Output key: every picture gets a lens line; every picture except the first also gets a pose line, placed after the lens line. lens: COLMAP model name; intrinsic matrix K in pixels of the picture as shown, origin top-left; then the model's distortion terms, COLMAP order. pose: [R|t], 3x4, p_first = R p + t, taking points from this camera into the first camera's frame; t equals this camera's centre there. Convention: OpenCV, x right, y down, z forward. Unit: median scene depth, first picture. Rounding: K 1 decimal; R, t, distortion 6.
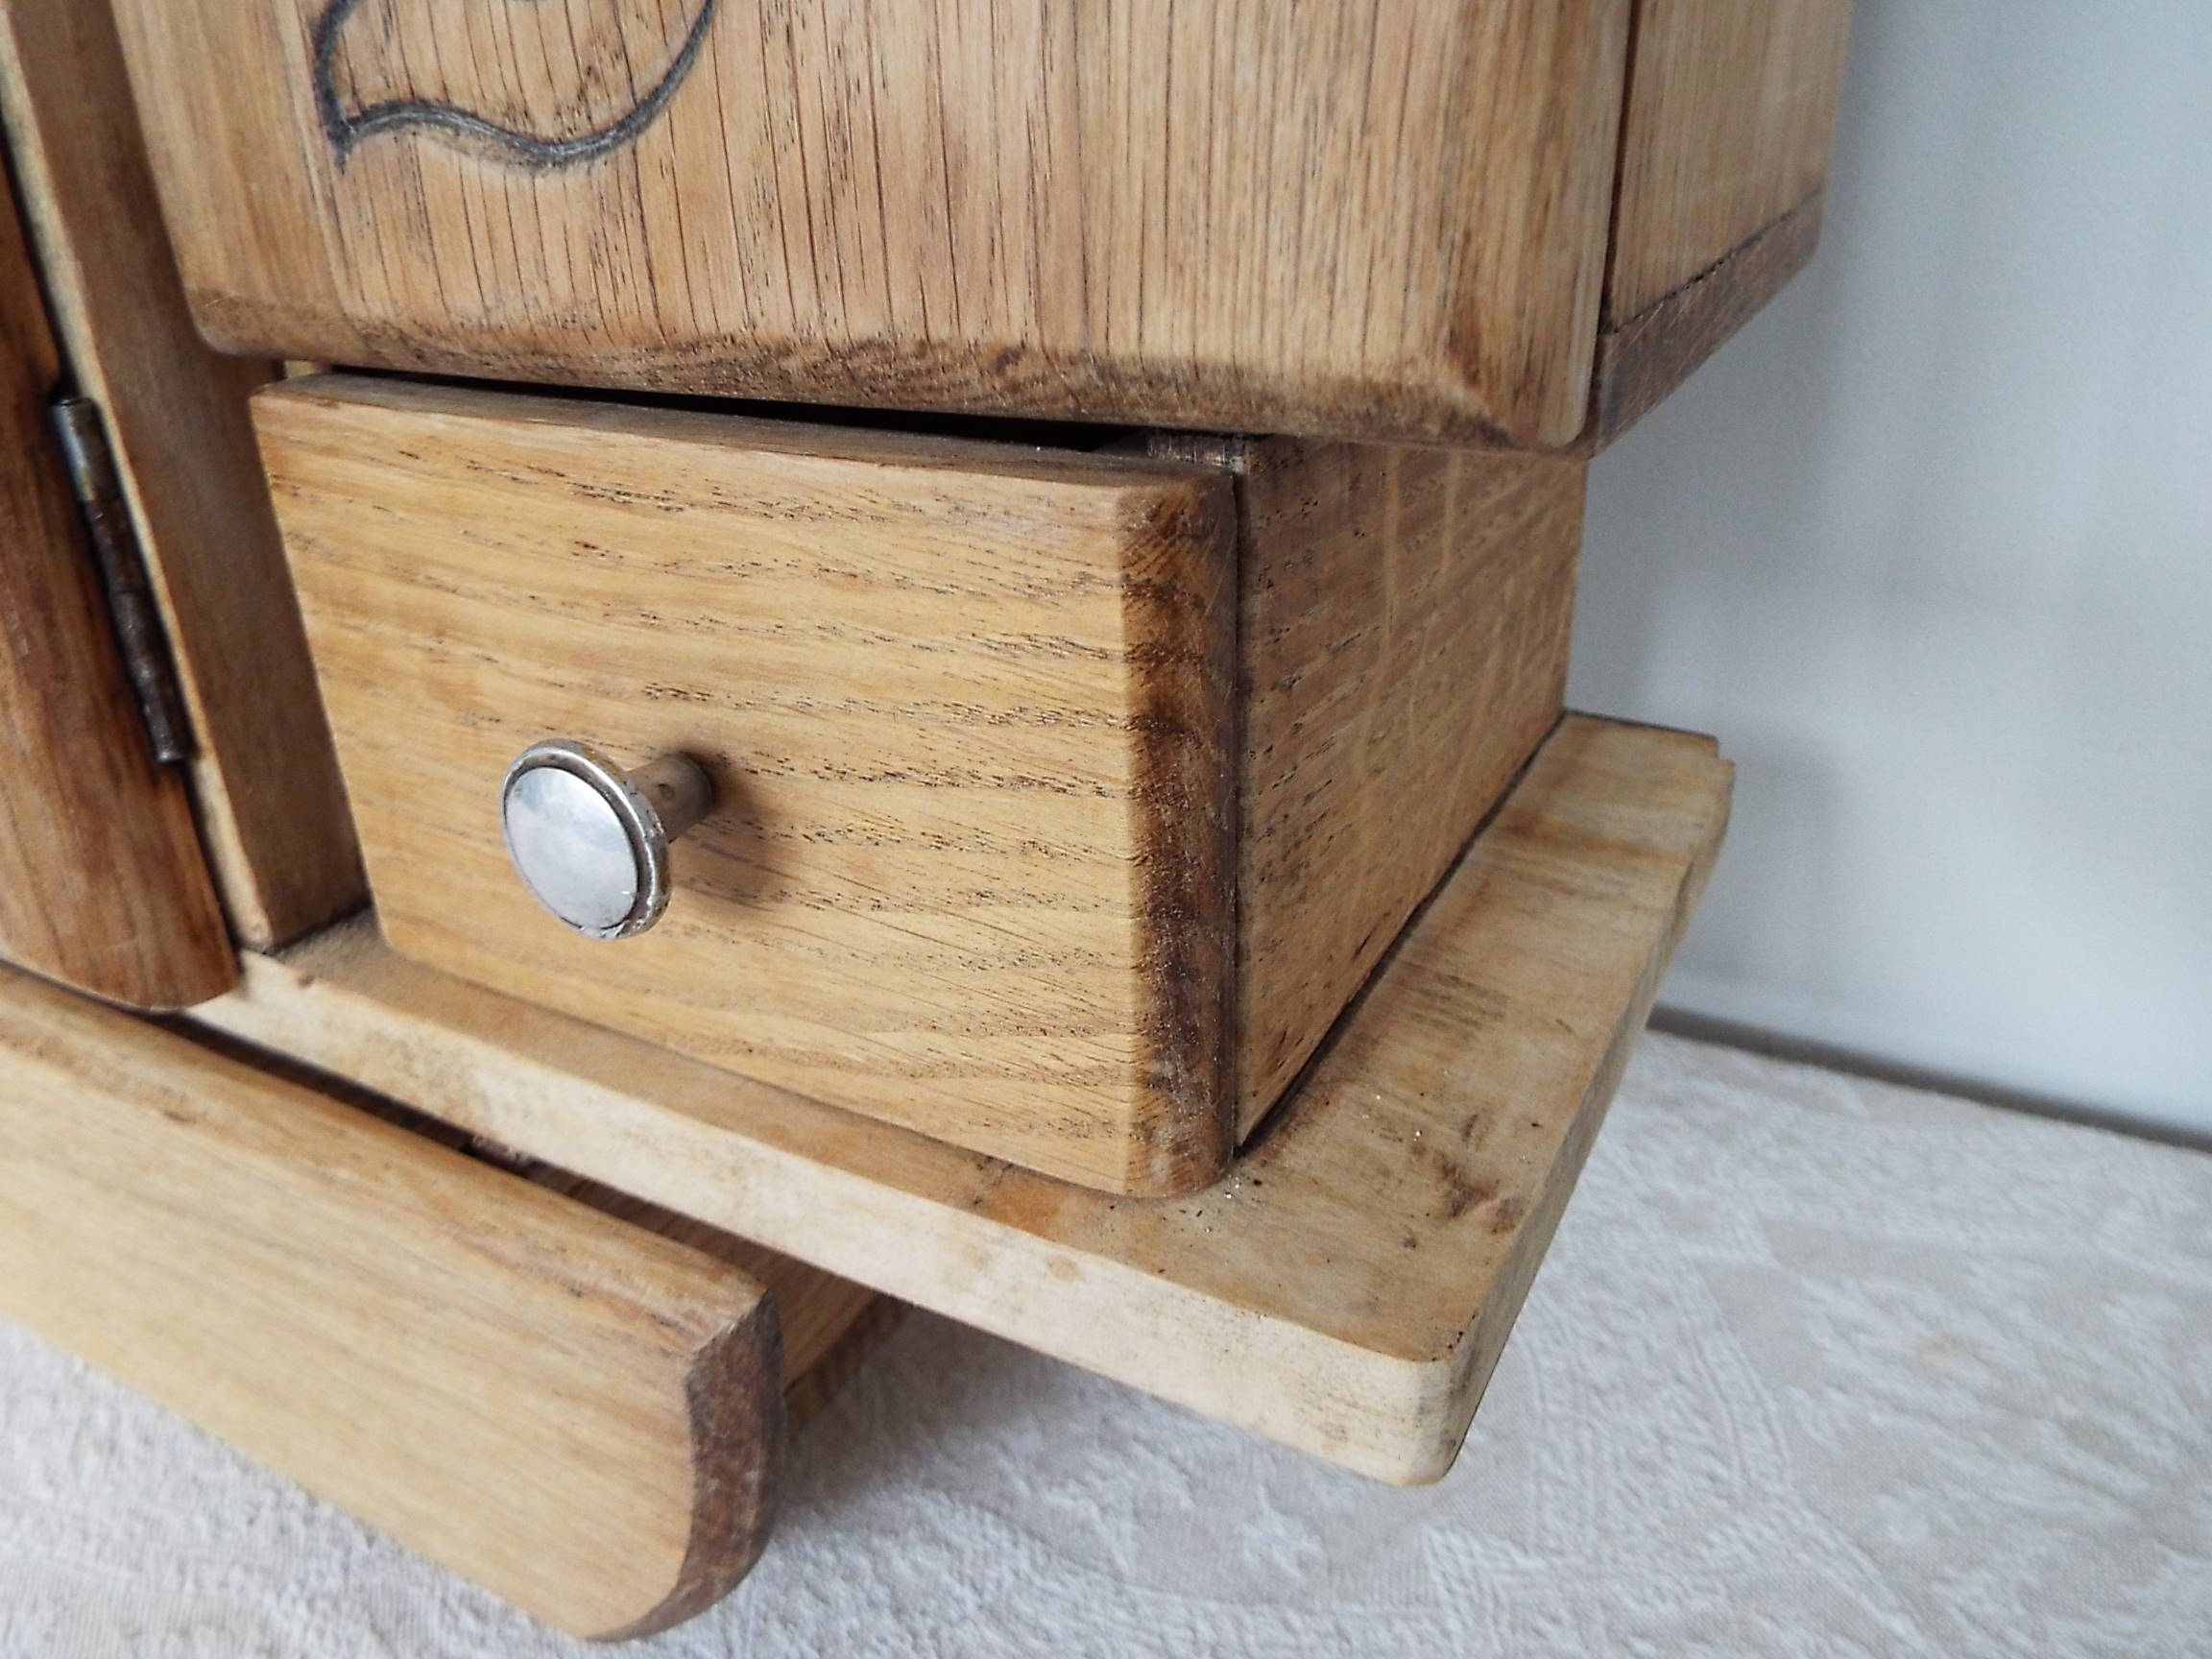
lens RADIAL K [[1601.5, 0, 1102.0], [0, 1601.5, 813.0], [0, 0, 1]] dist [0.026491, -0.033432]
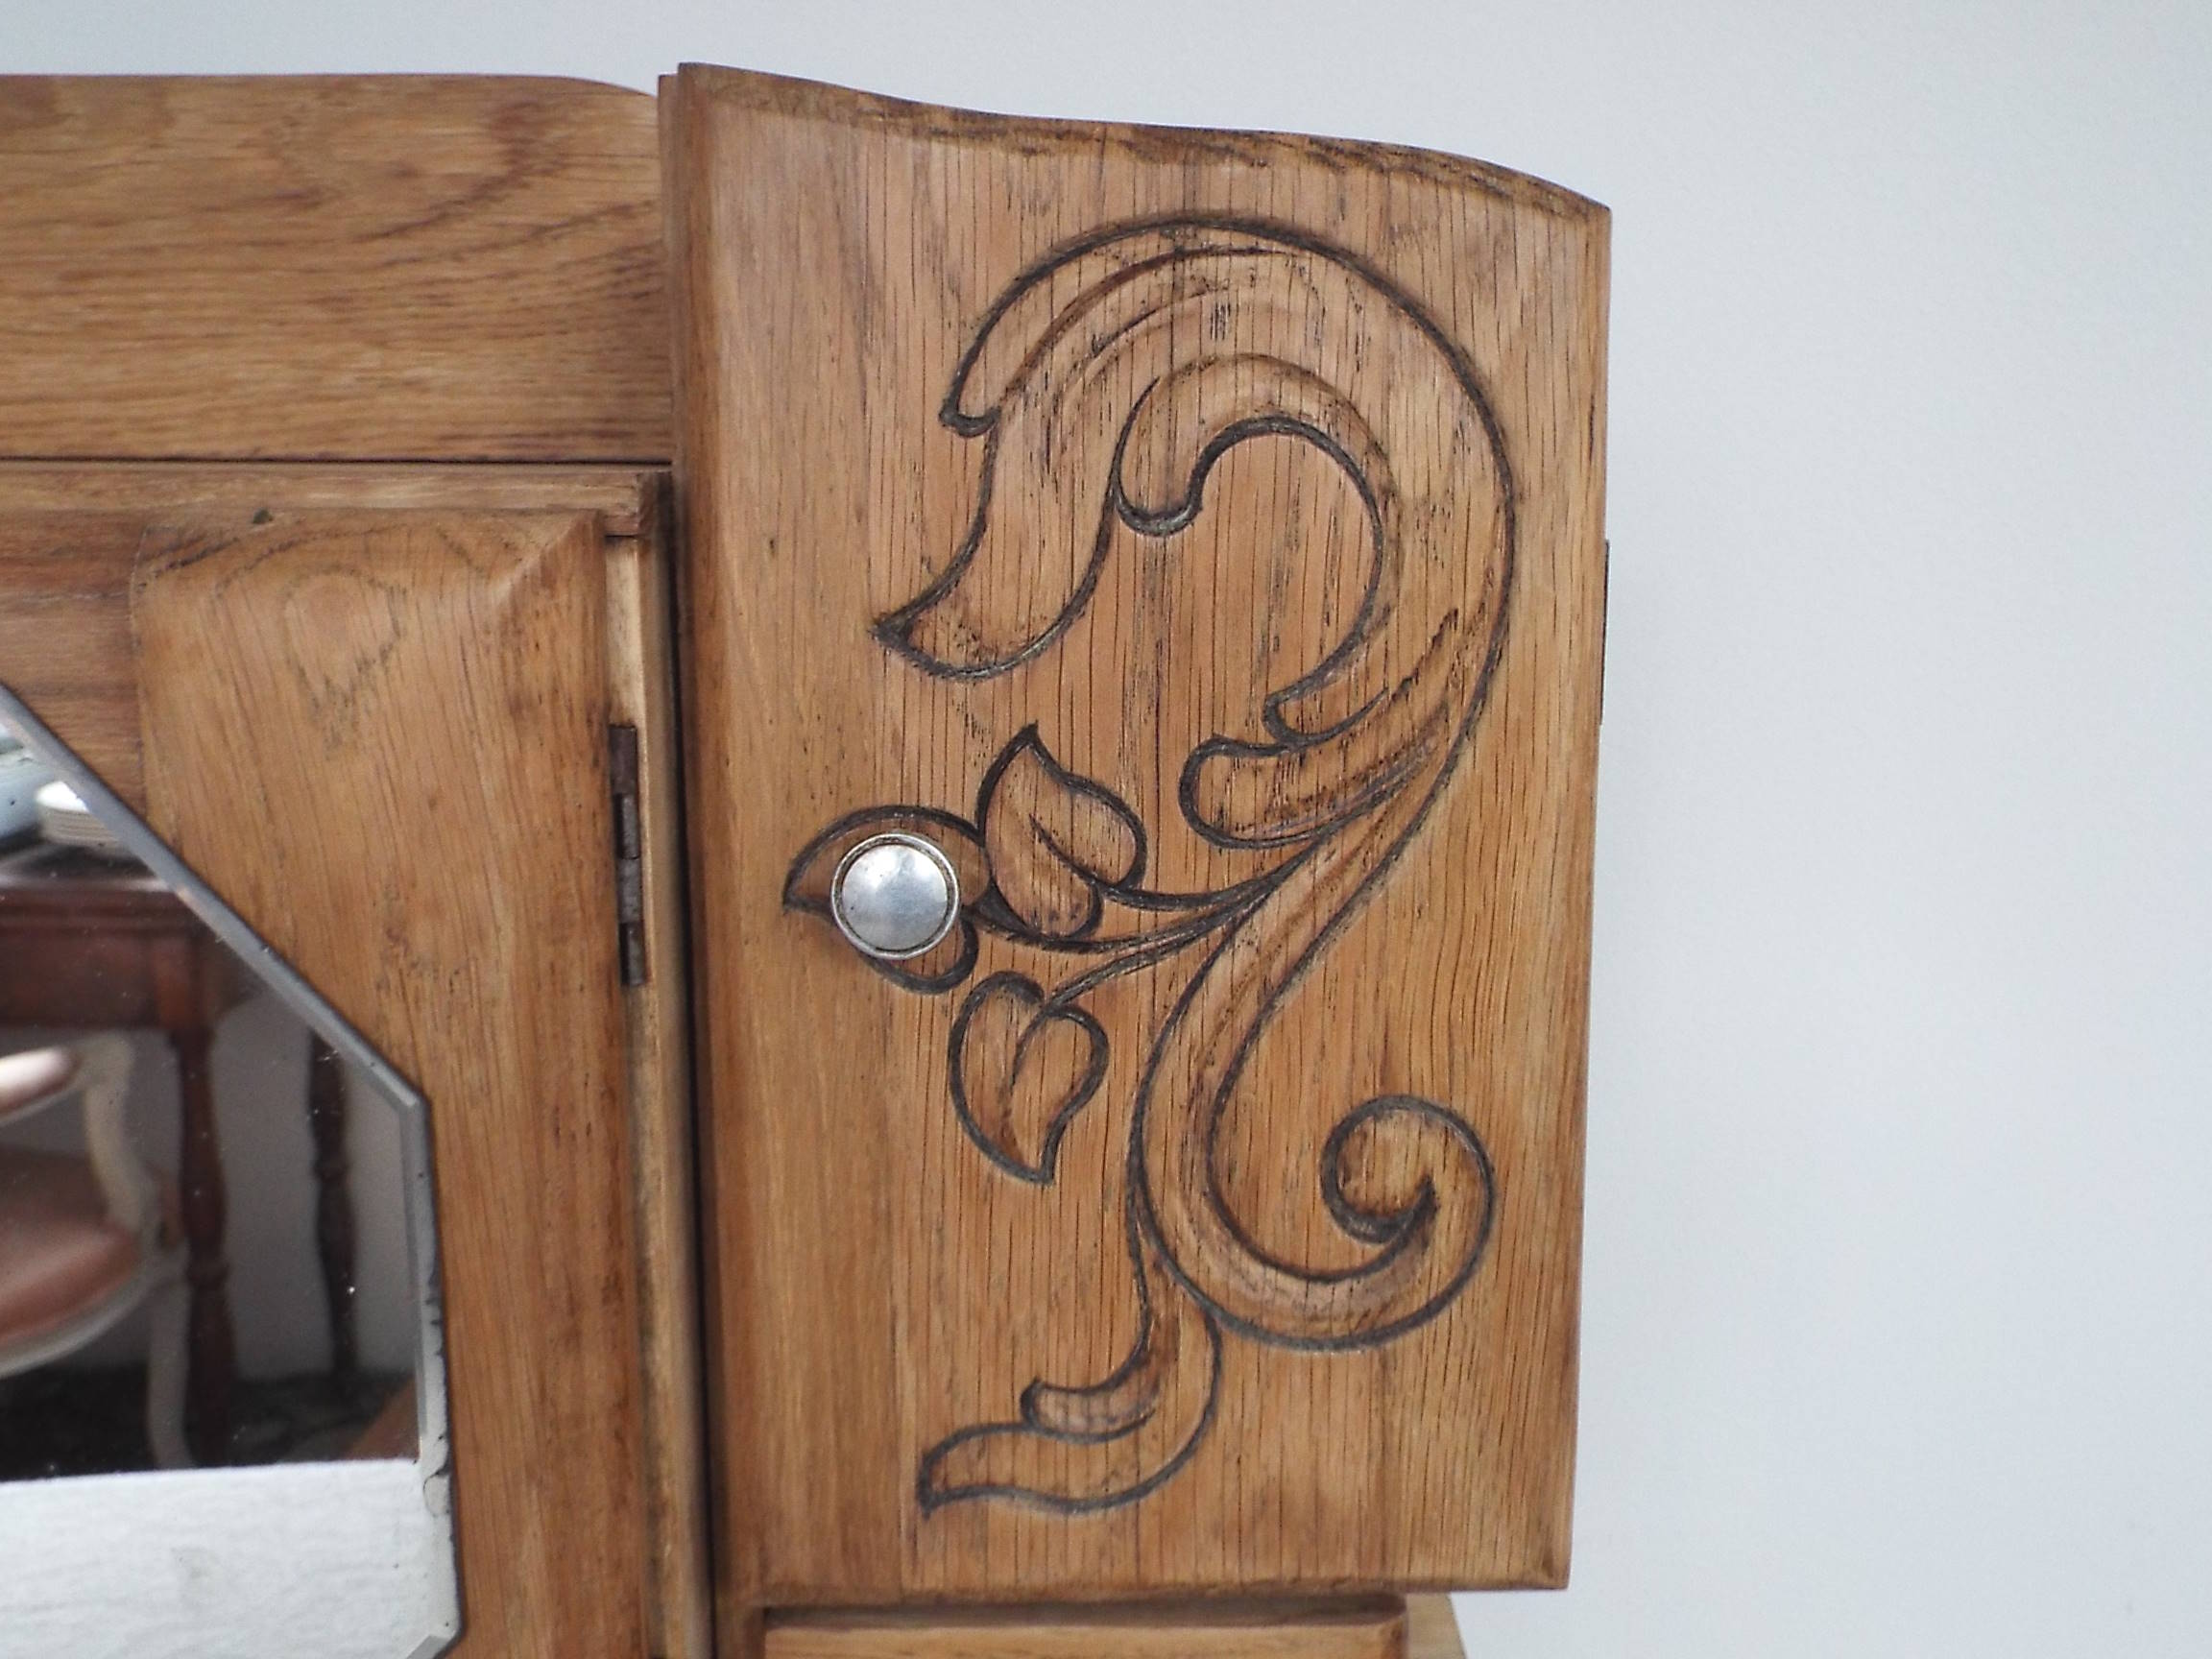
lens RADIAL K [[2155.3, 0, 1123.6], [0, 2155.3, 831.6], [0, 0, 1]] dist [0.004533, 0.000000]
pose [[0.878535, -0.063949, 0.473377, -1.362574], [0.191229, 0.955206, -0.225860, -0.537222], [-0.437729, 0.288949, 0.851411, -1.398408]]
